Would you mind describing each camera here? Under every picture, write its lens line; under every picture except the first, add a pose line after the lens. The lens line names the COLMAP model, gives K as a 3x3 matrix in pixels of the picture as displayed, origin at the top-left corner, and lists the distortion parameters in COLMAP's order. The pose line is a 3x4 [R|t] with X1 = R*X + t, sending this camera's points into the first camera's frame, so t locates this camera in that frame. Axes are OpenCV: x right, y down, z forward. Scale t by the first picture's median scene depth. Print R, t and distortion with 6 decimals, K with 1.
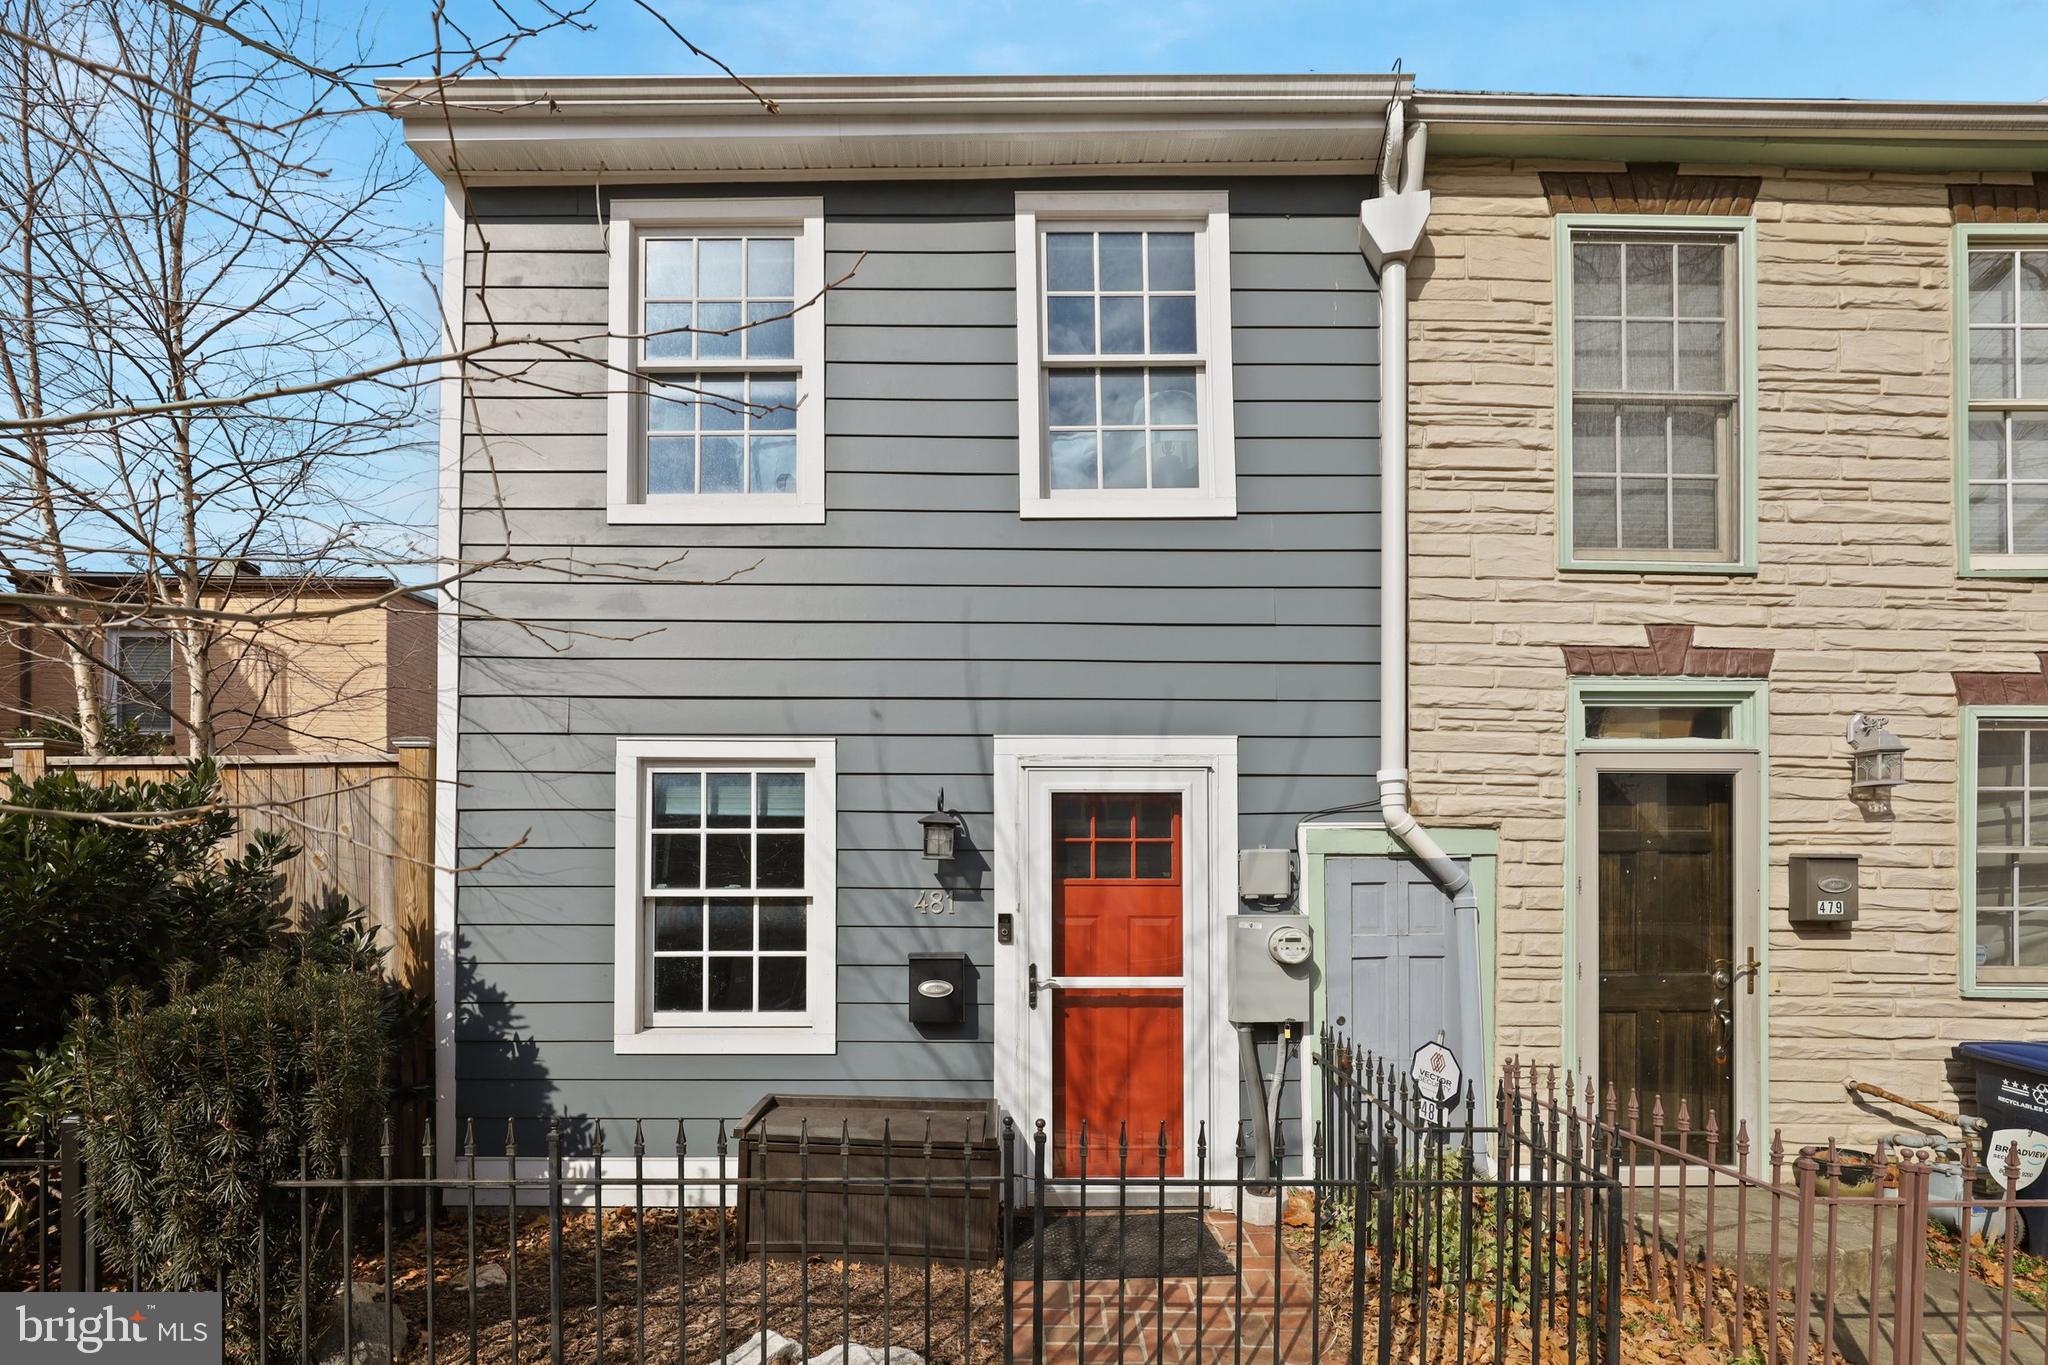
lens RADIAL K [[1003.7, 0, 1023.3], [0, 1003.7, 703.6], [0, 0, 1]] dist [-0.005980, -0.000460]
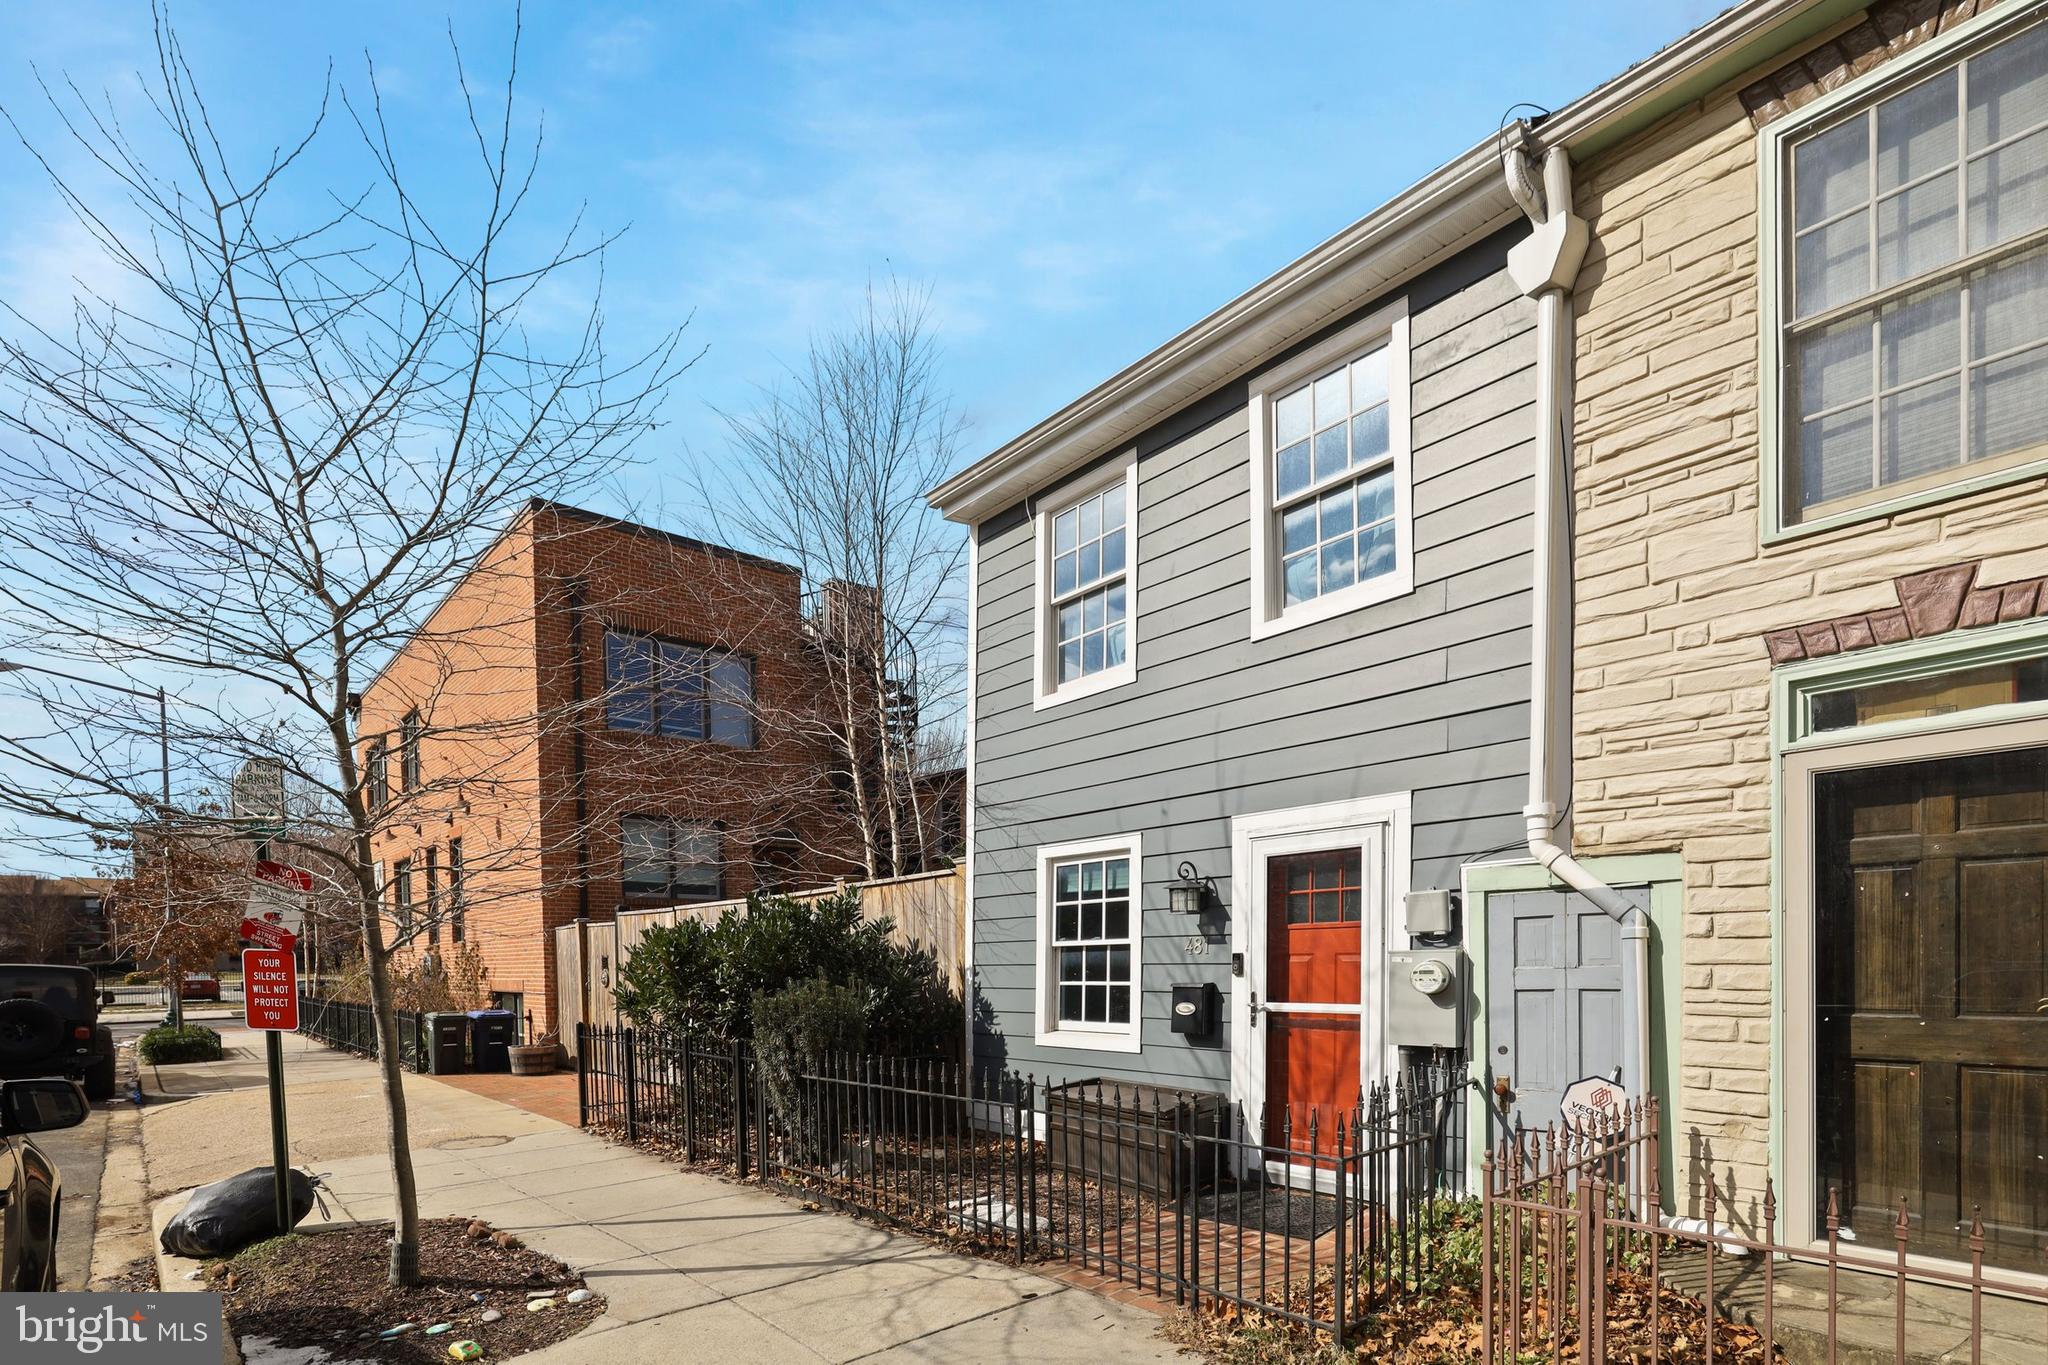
lens RADIAL K [[949.9, 0, 1018.2], [0, 949.9, 664.0], [0, 0, 1]] dist [-0.017282, 0.006636]
pose [[0.652410, -0.236149, -0.720136, 0.744673], [0.160315, 0.971714, -0.173410, 0.007937], [0.740716, -0.002314, 0.671814, -0.052994]]
